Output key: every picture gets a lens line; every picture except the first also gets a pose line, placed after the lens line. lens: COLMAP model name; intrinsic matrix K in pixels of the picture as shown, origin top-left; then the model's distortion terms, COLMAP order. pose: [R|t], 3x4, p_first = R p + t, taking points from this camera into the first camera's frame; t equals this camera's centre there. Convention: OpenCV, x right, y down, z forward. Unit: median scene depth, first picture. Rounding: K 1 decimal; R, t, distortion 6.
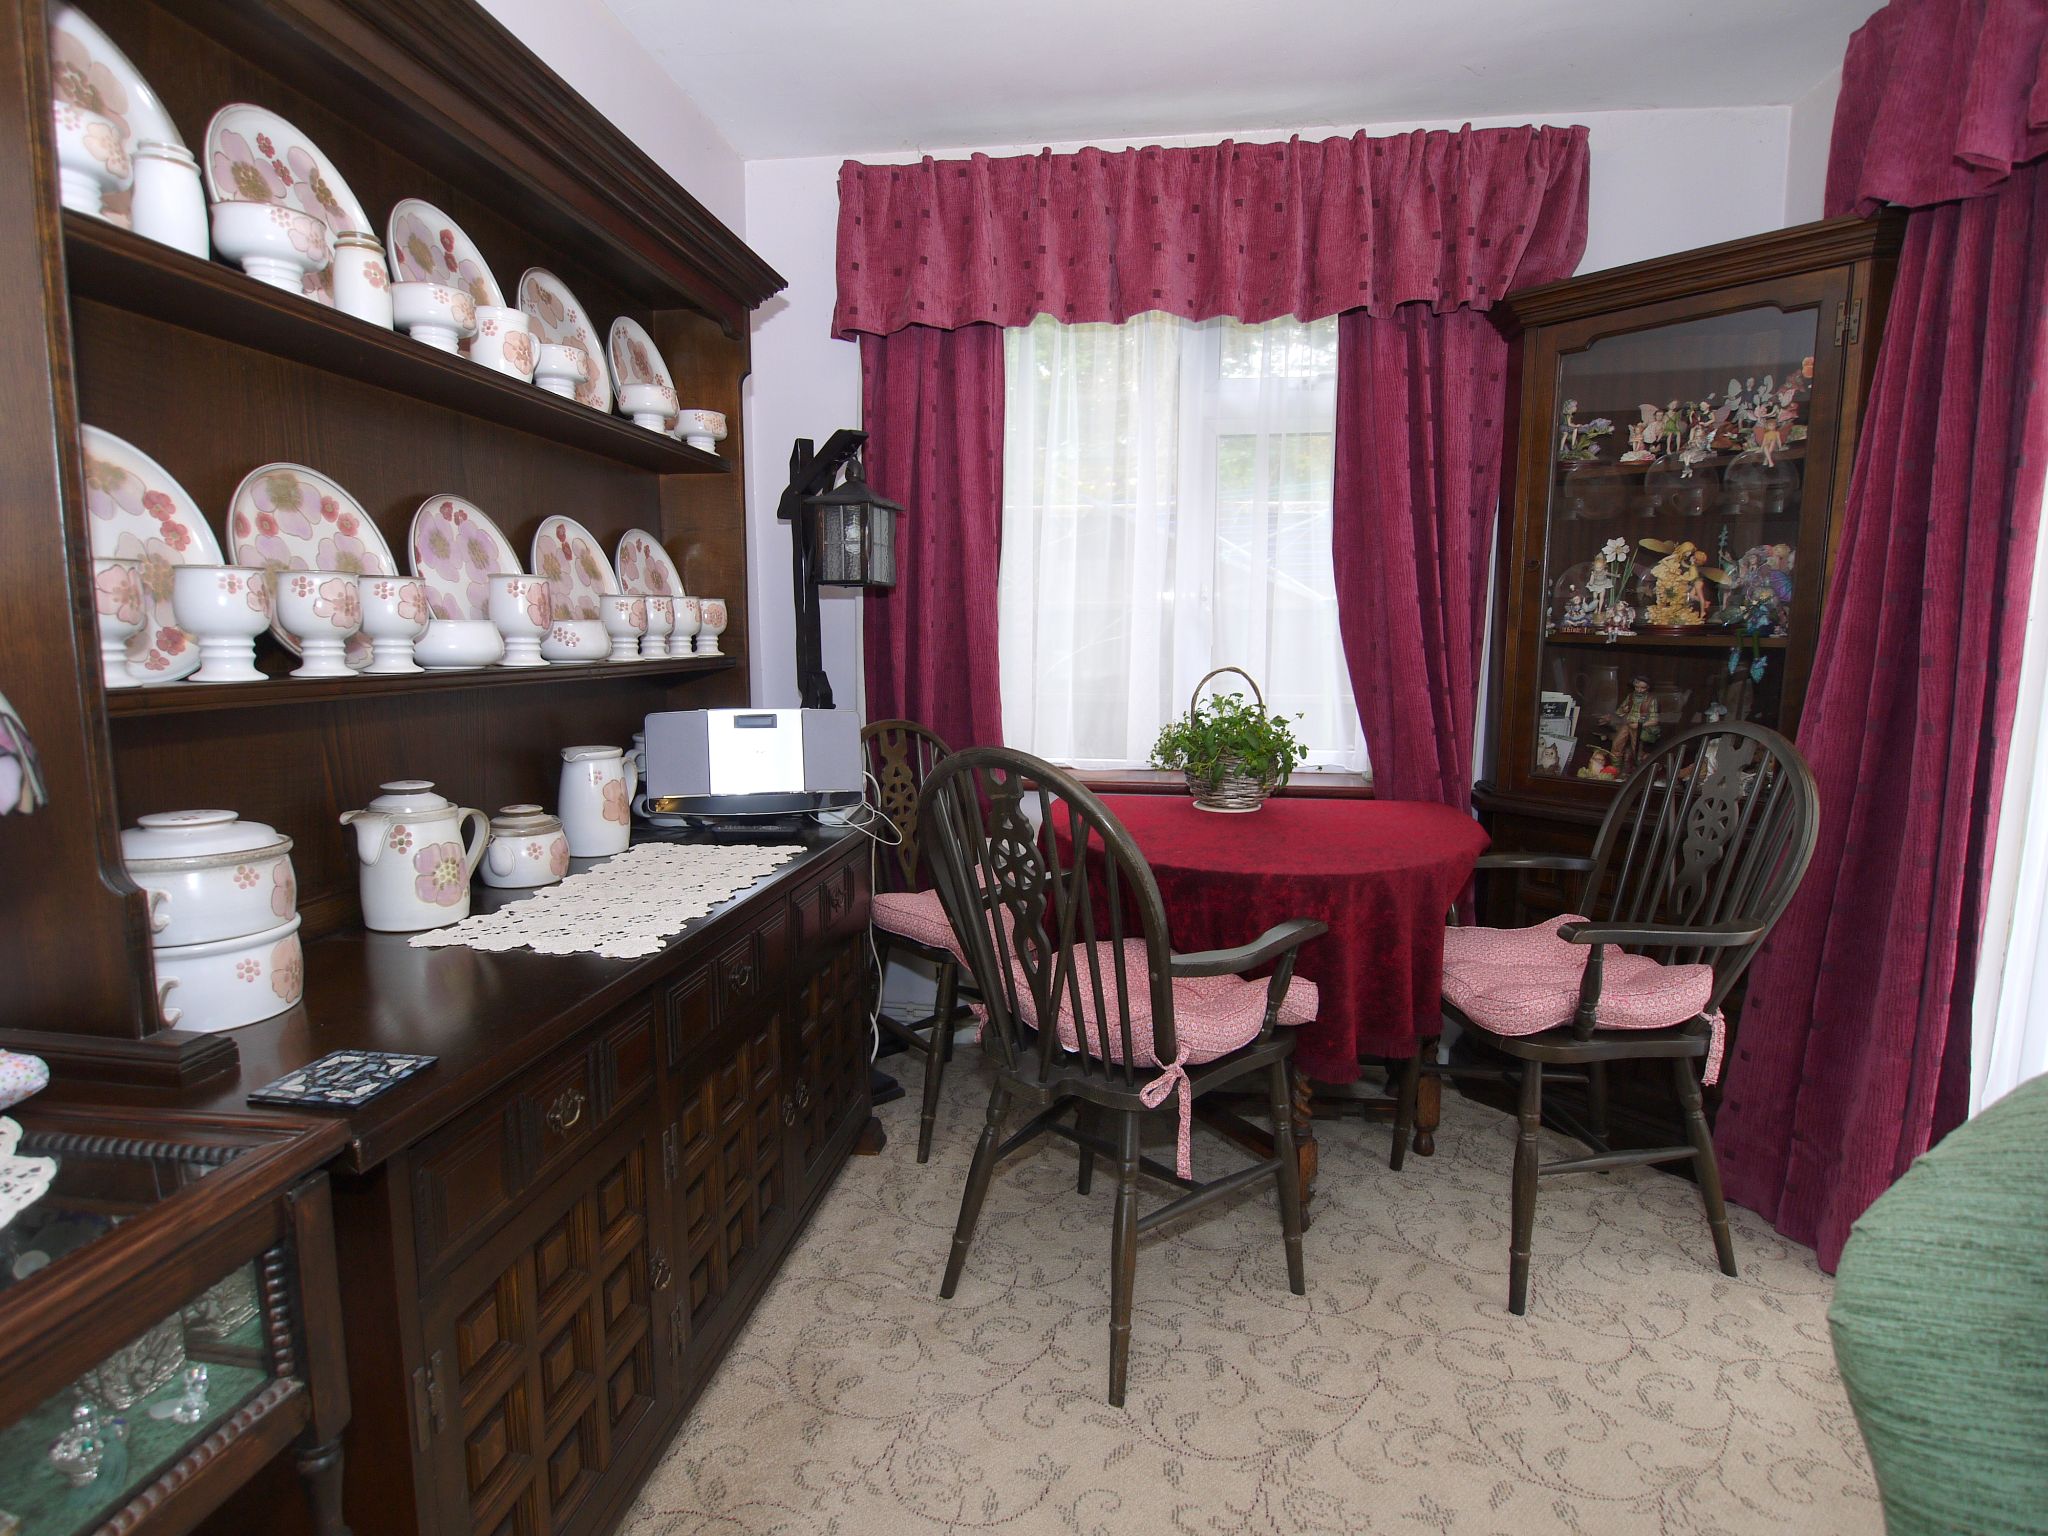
lens RADIAL K [[1083.8, 0, 1023.7], [0, 1083.8, 781.0], [0, 0, 1]] dist [-0.006246, -0.003053]
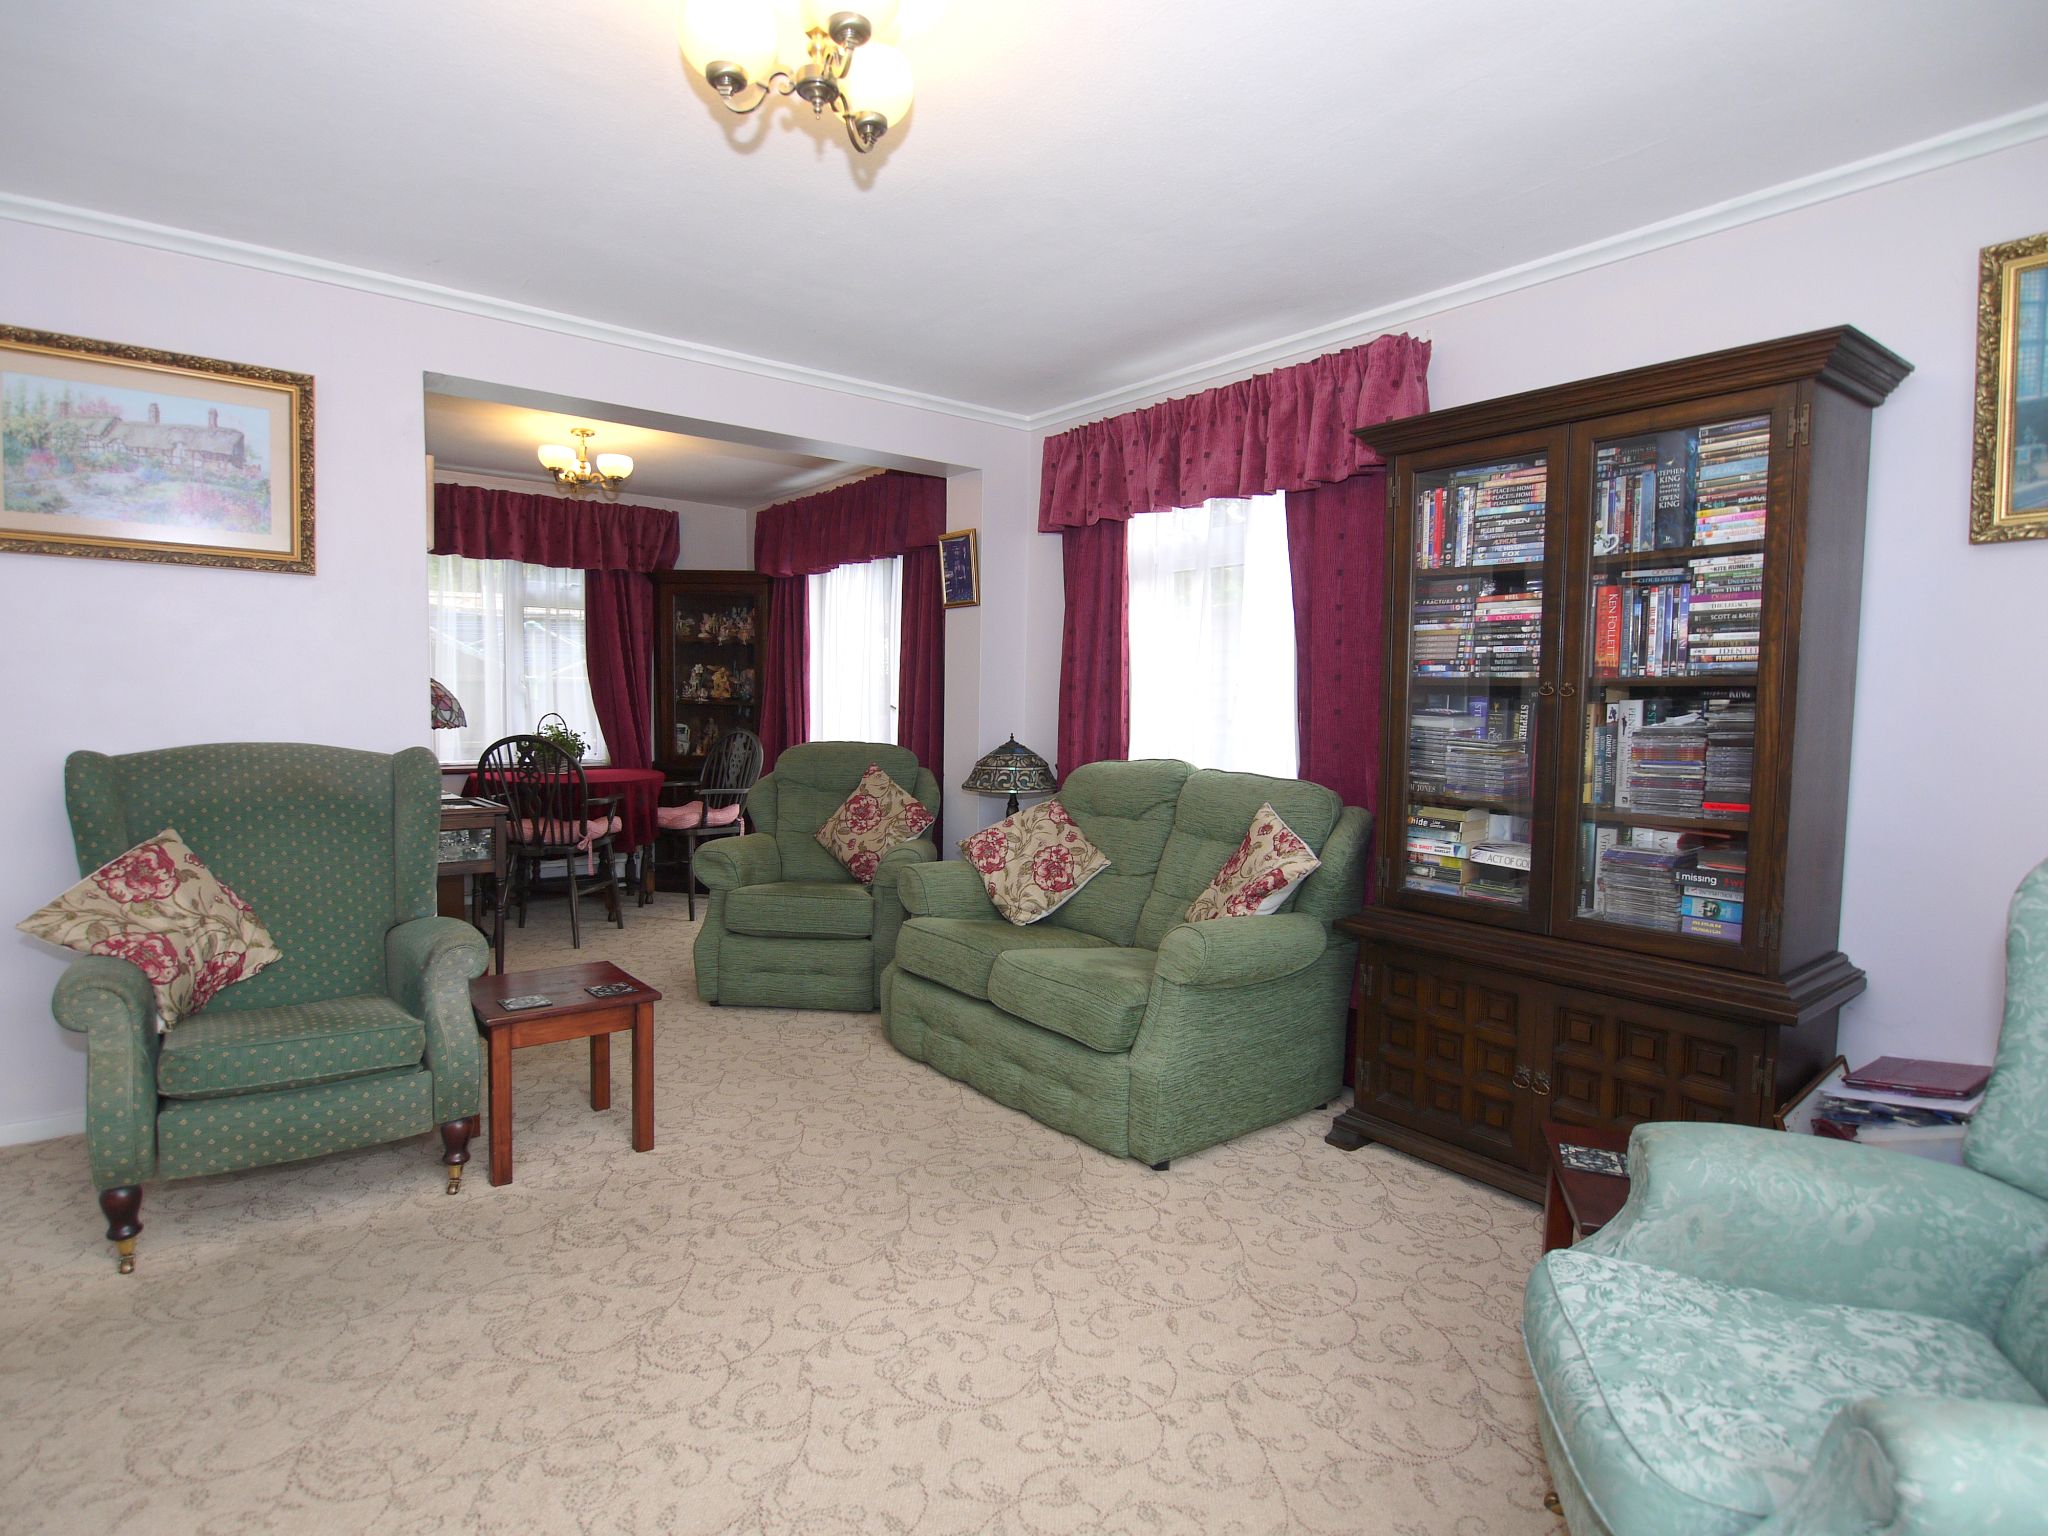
lens RADIAL K [[1083.8, 0, 1013.4], [0, 1083.8, 784.4], [0, 0, 1]] dist [-0.006246, -0.003053]
pose [[0.701405, -0.044578, 0.711368, -0.798478], [0.086023, 0.996041, -0.022401, 0.191175], [-0.707553, 0.076906, 0.702463, -1.364096]]
